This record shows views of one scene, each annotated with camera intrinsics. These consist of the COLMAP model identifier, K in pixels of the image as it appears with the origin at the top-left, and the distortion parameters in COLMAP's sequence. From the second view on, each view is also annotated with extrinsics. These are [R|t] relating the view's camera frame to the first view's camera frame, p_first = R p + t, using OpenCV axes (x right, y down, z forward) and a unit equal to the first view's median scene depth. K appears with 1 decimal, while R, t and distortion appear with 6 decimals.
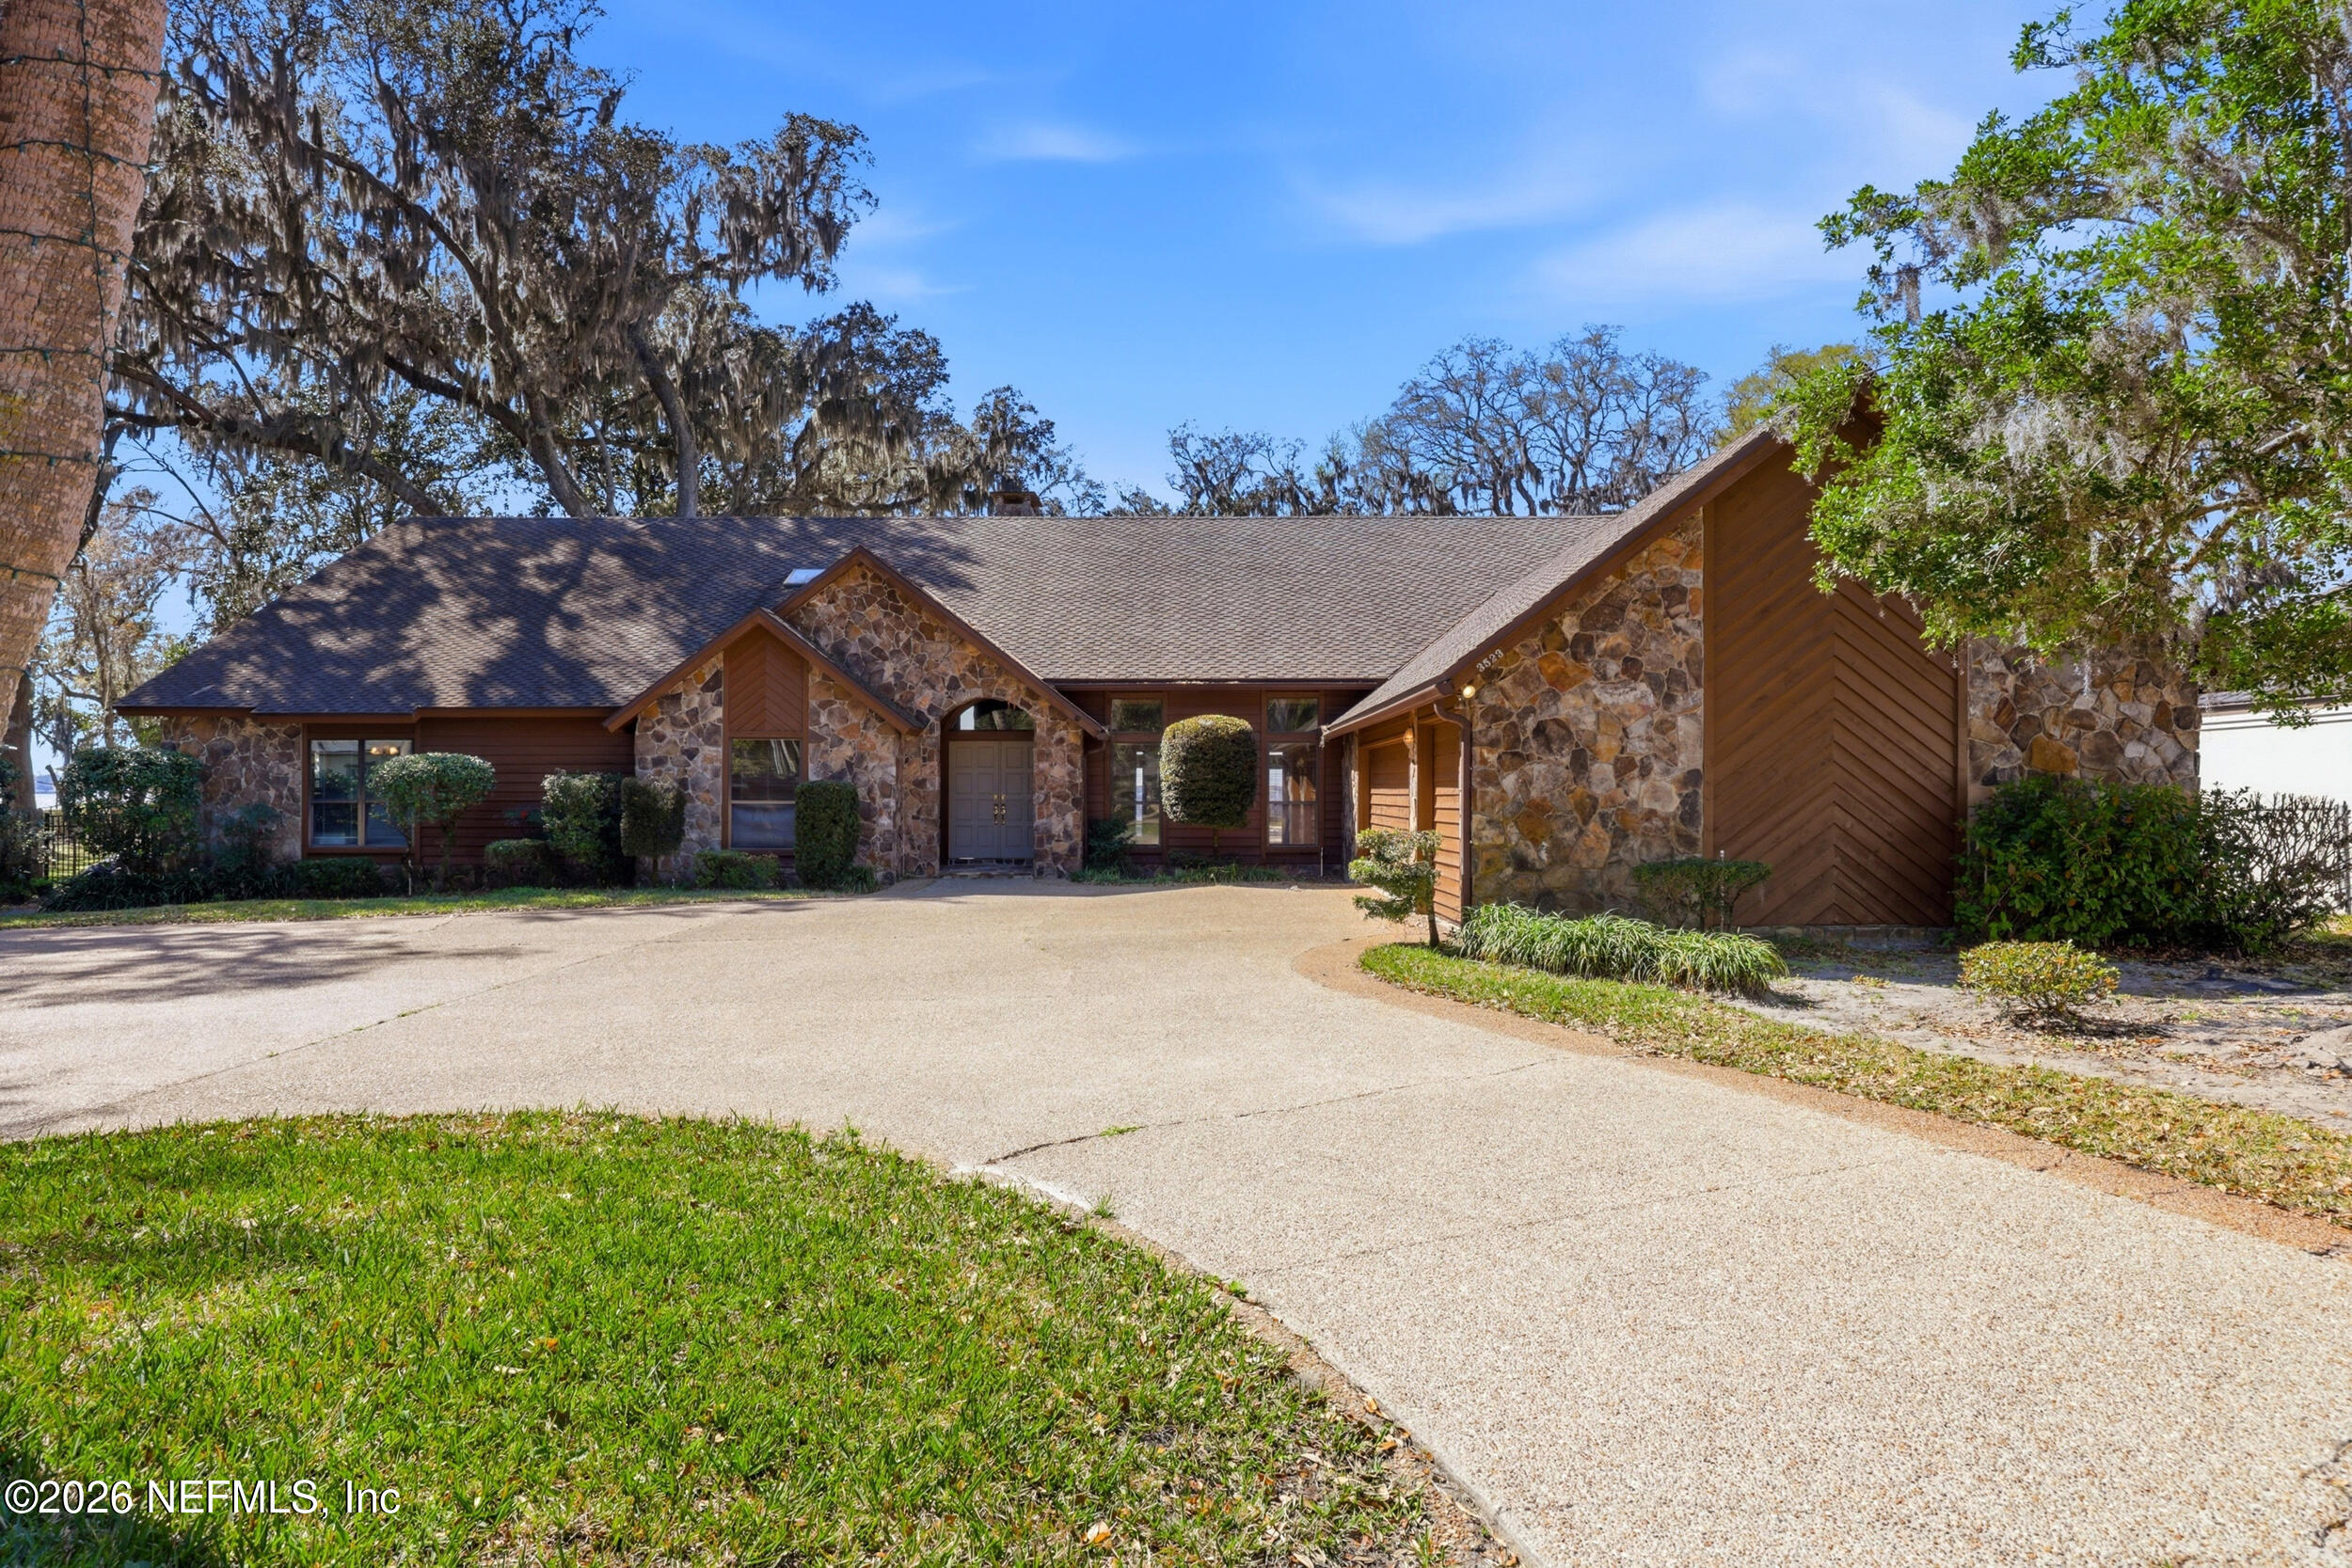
lens RADIAL K [[1318.6, 0, 1161.1], [0, 1318.6, 766.6], [0, 0, 1]] dist [-0.011927, 0.001697]
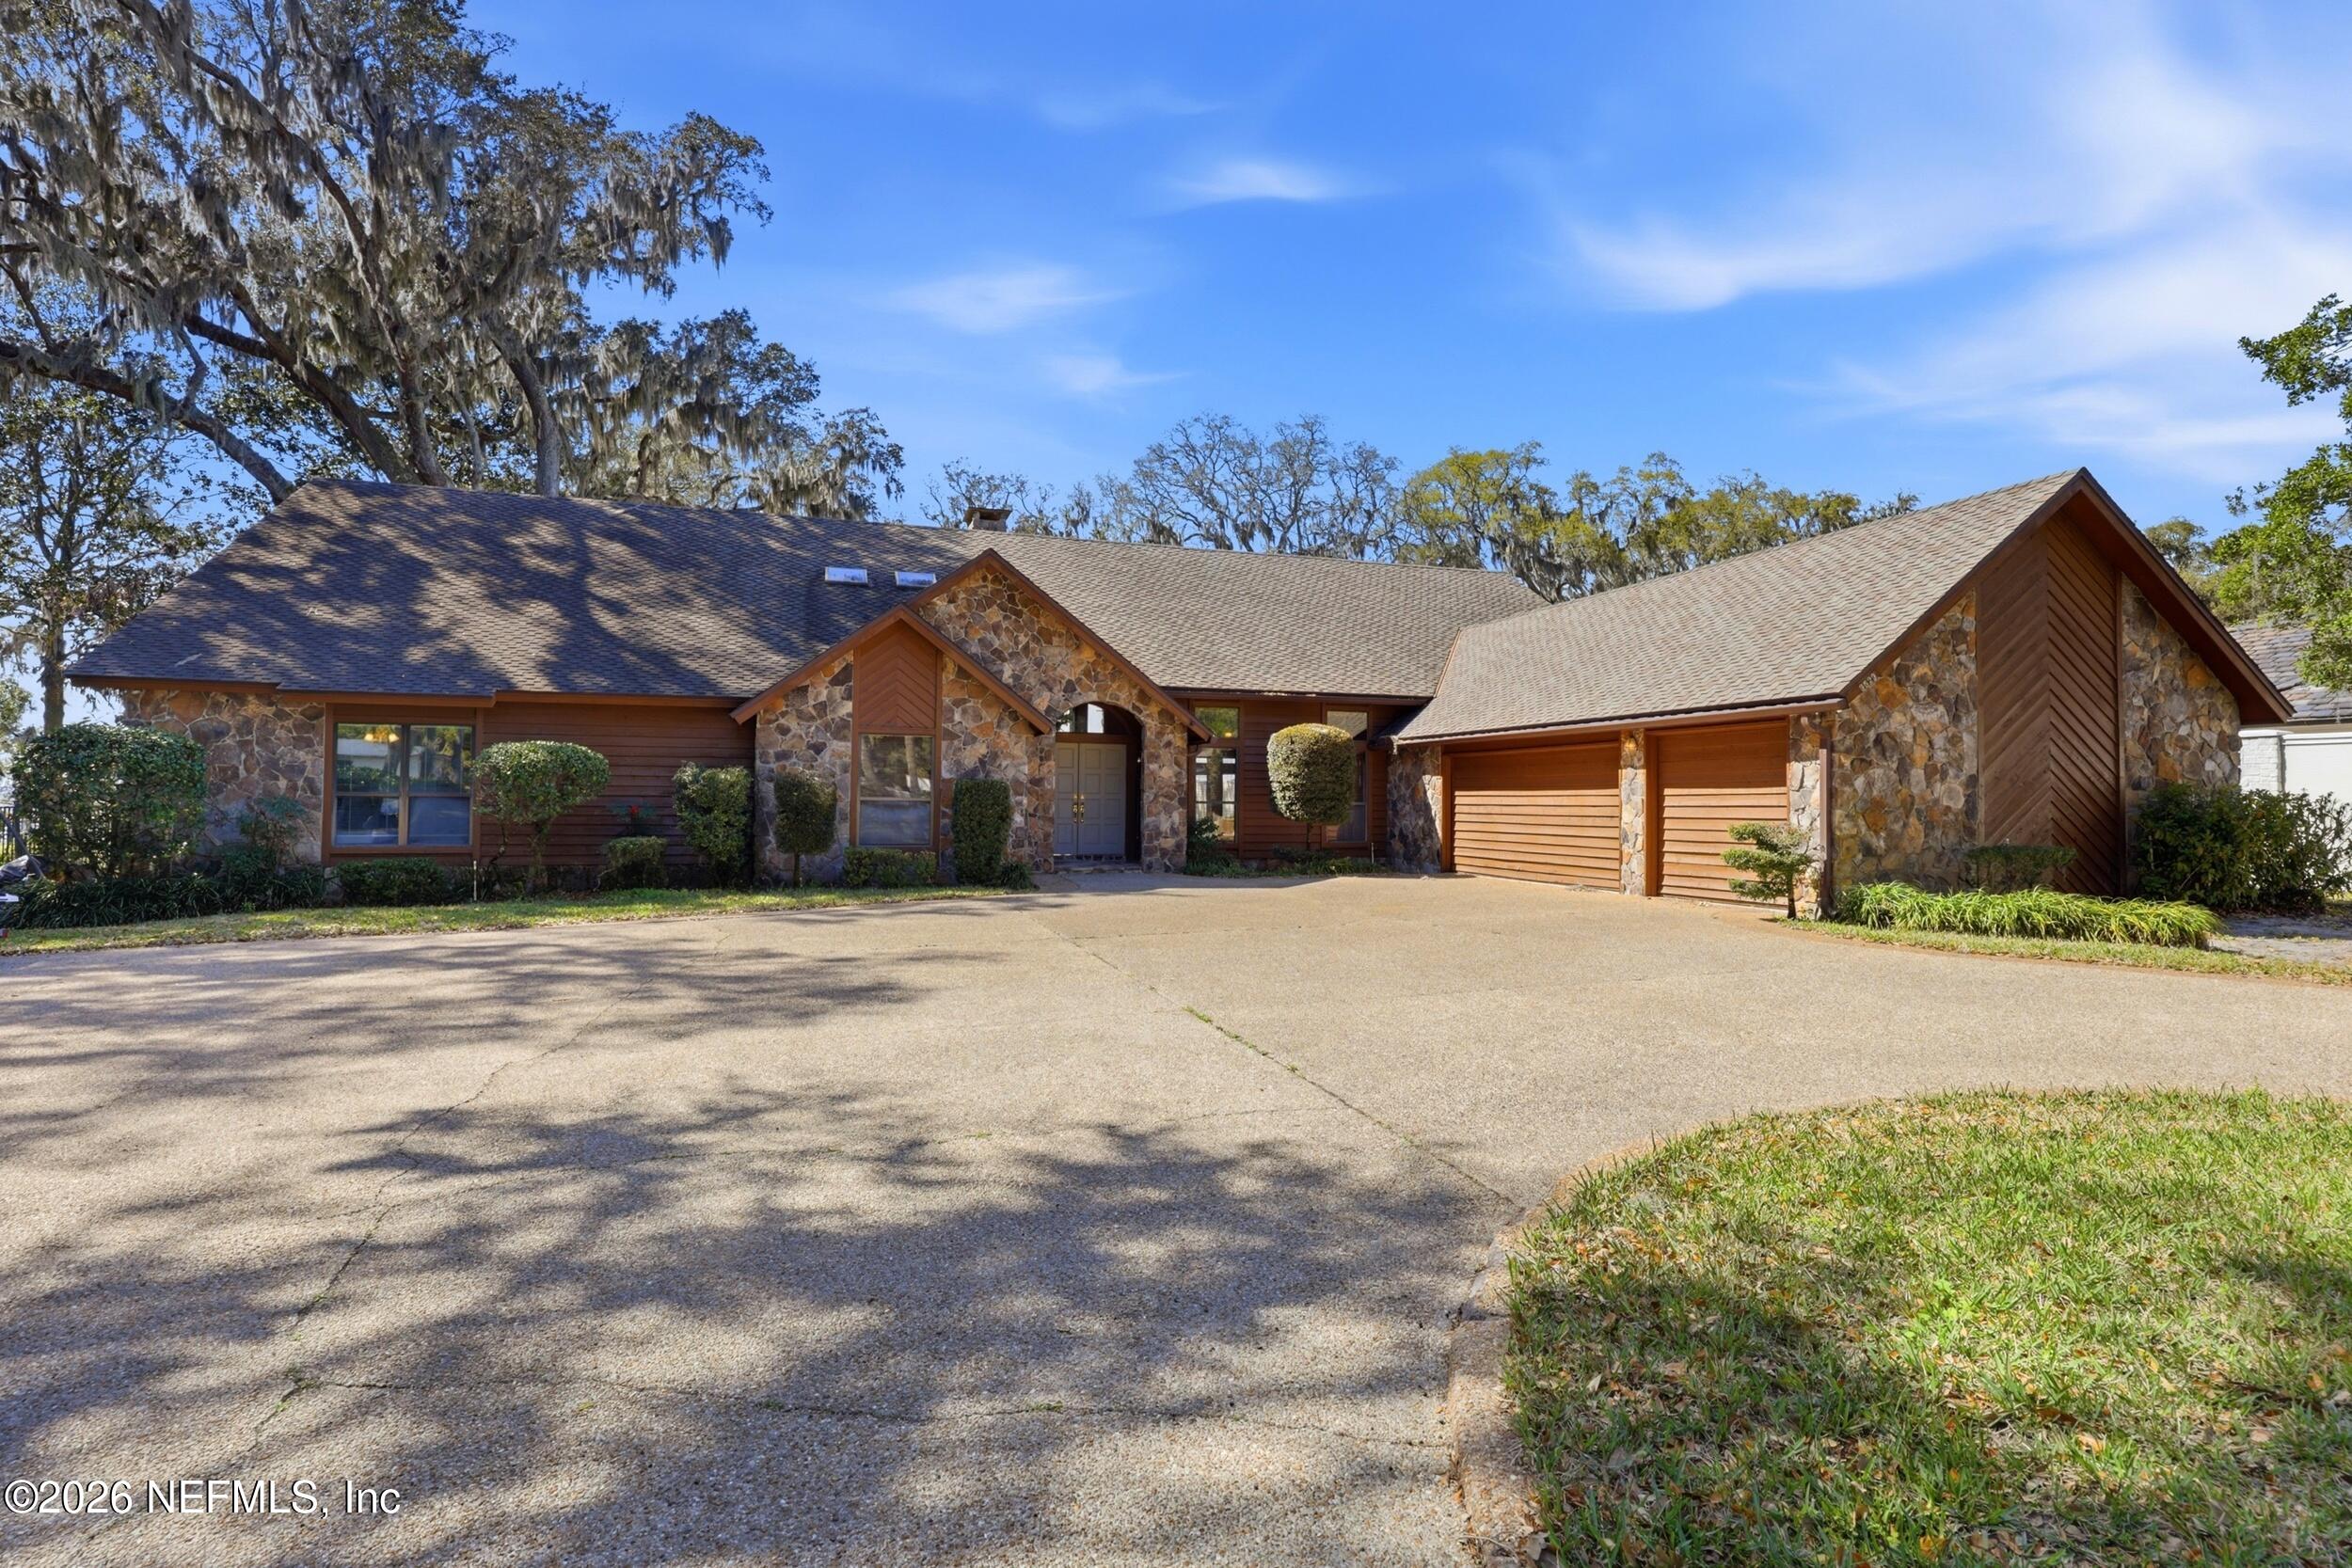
lens RADIAL K [[1163.0, 0, 1174.1], [0, 1163.0, 740.0], [0, 0, 1]] dist [-0.004866, -0.004140]
pose [[0.946169, 0.024647, 0.322733, -0.376026], [-0.013945, 0.999275, -0.035430, 0.010450], [-0.323372, 0.029022, 0.945827, 0.108691]]
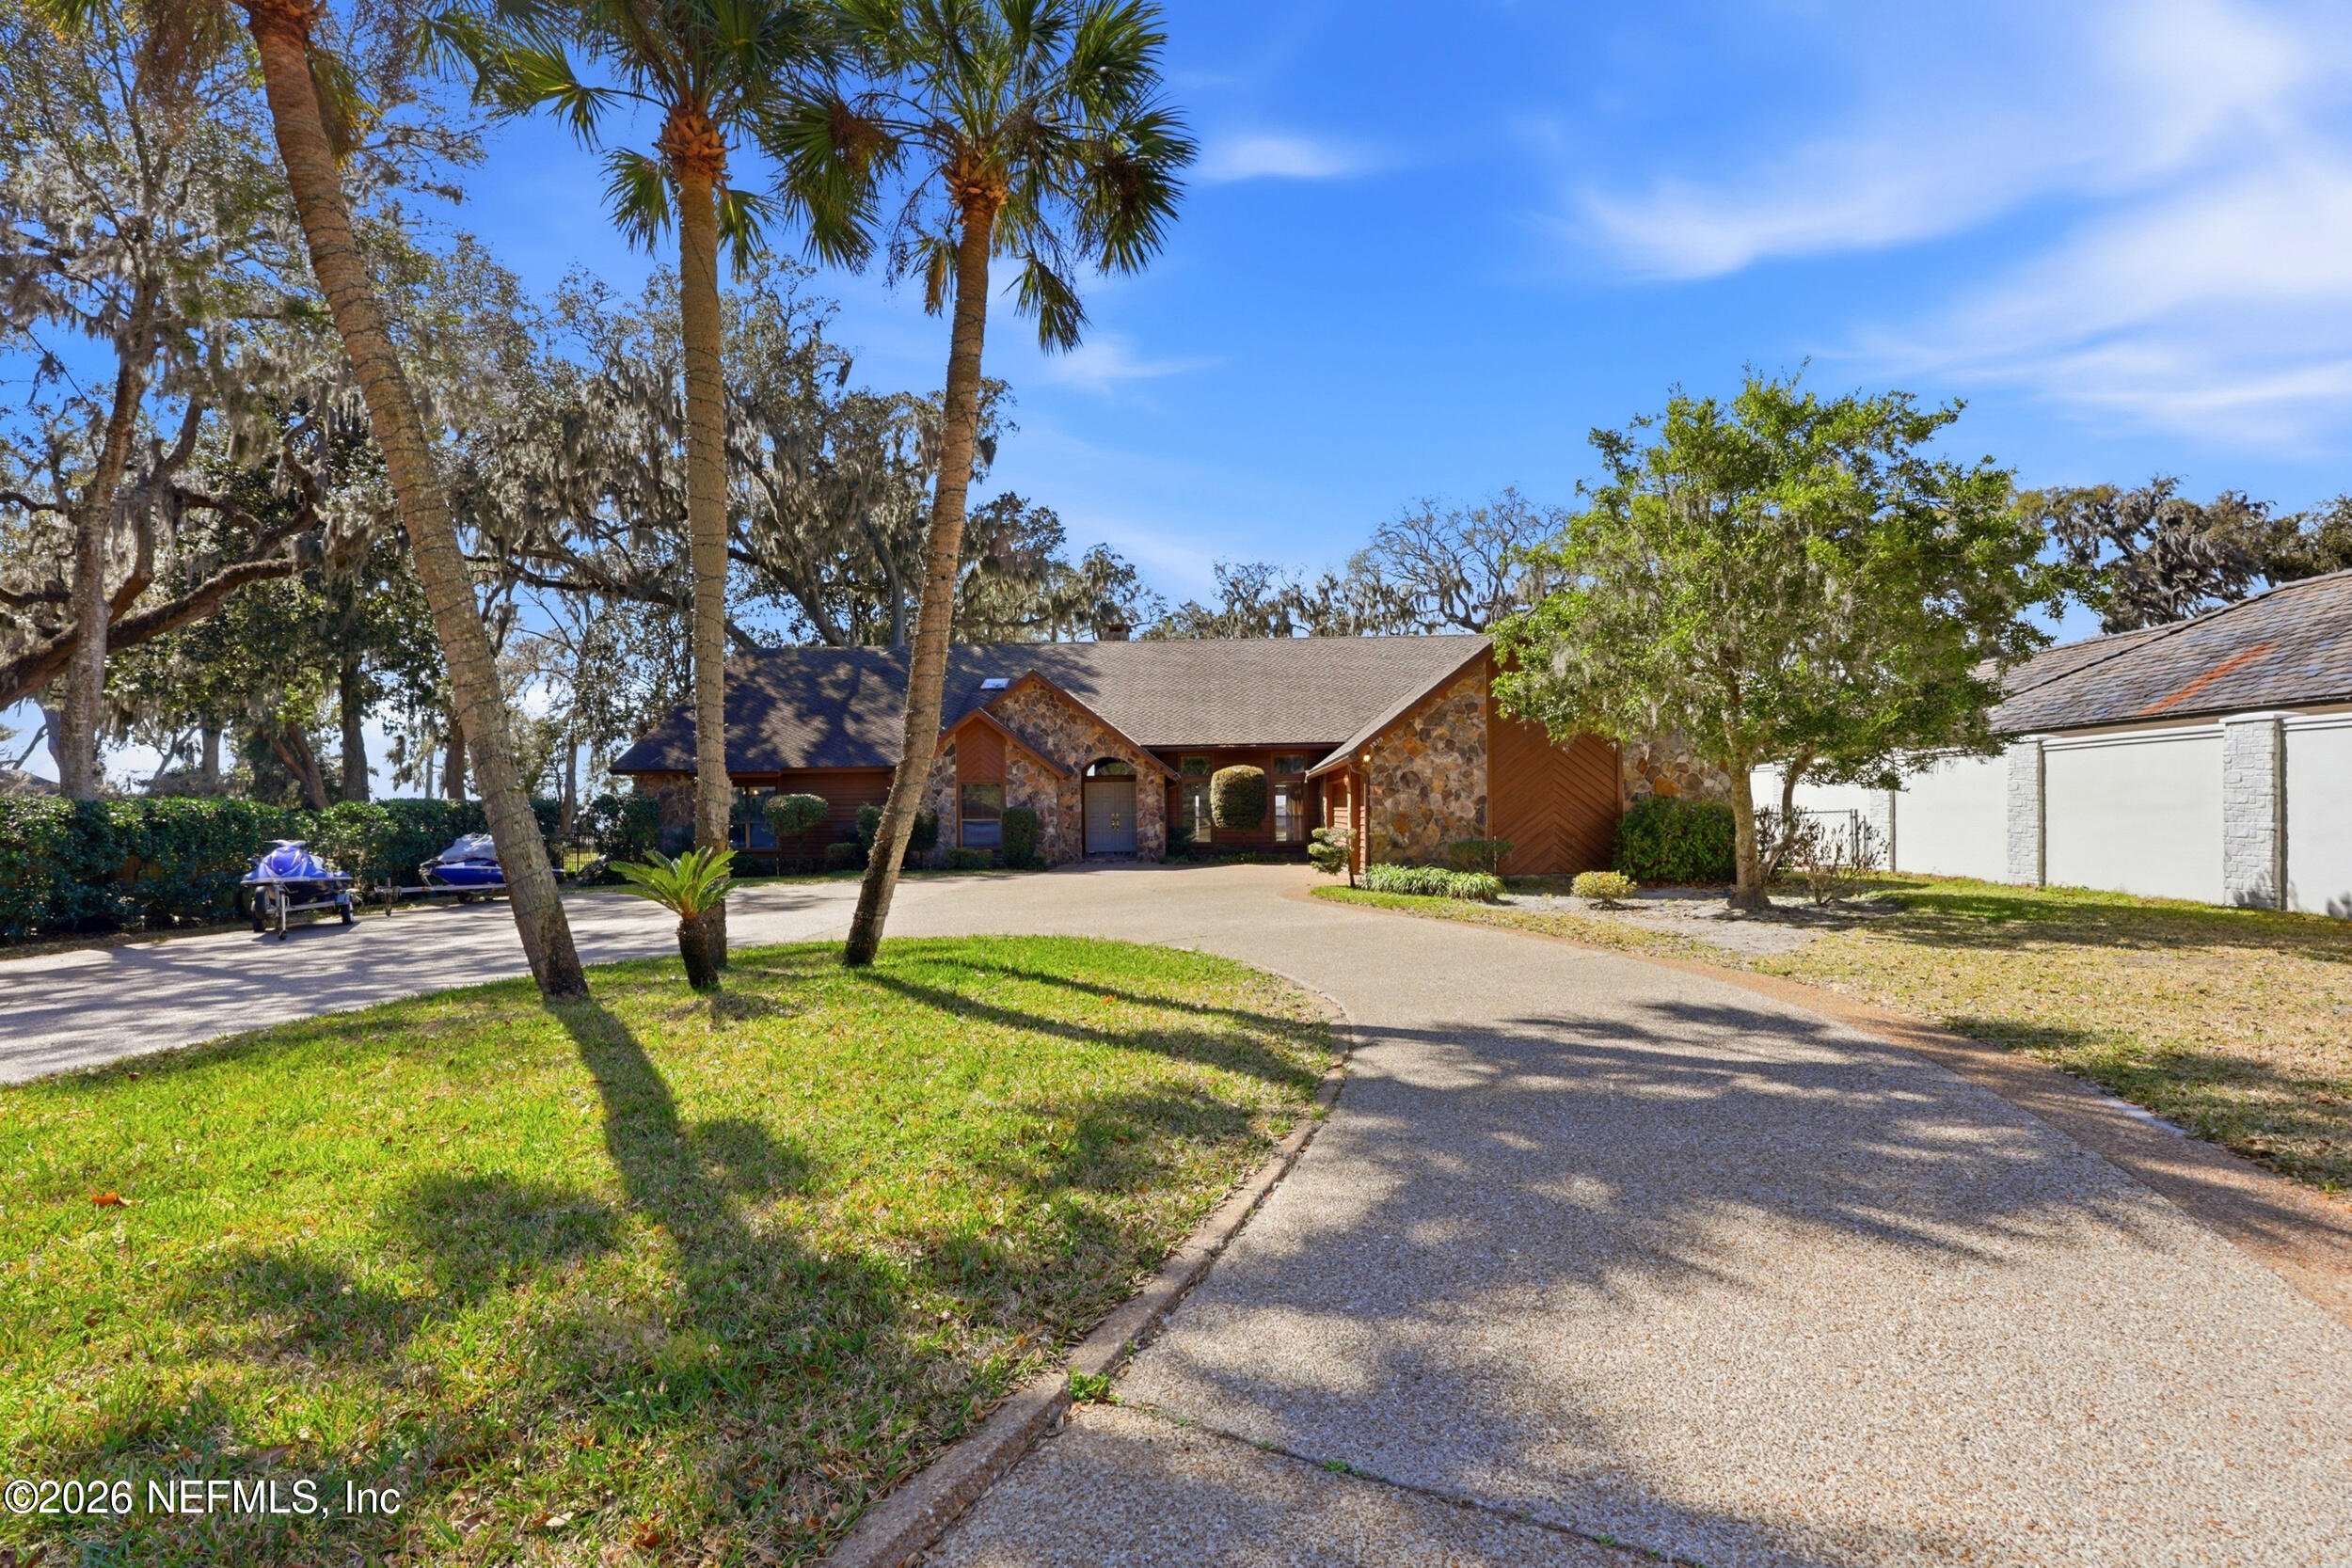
lens RADIAL K [[990.0, 0, 1169.6], [0, 990.0, 805.2], [0, 0, 1]] dist [-0.013584, 0.000200]
pose [[0.999105, -0.014043, -0.039905, -0.002563], [0.014546, 0.999818, 0.012337, -0.004841], [0.039724, -0.012907, 0.999127, -0.276989]]
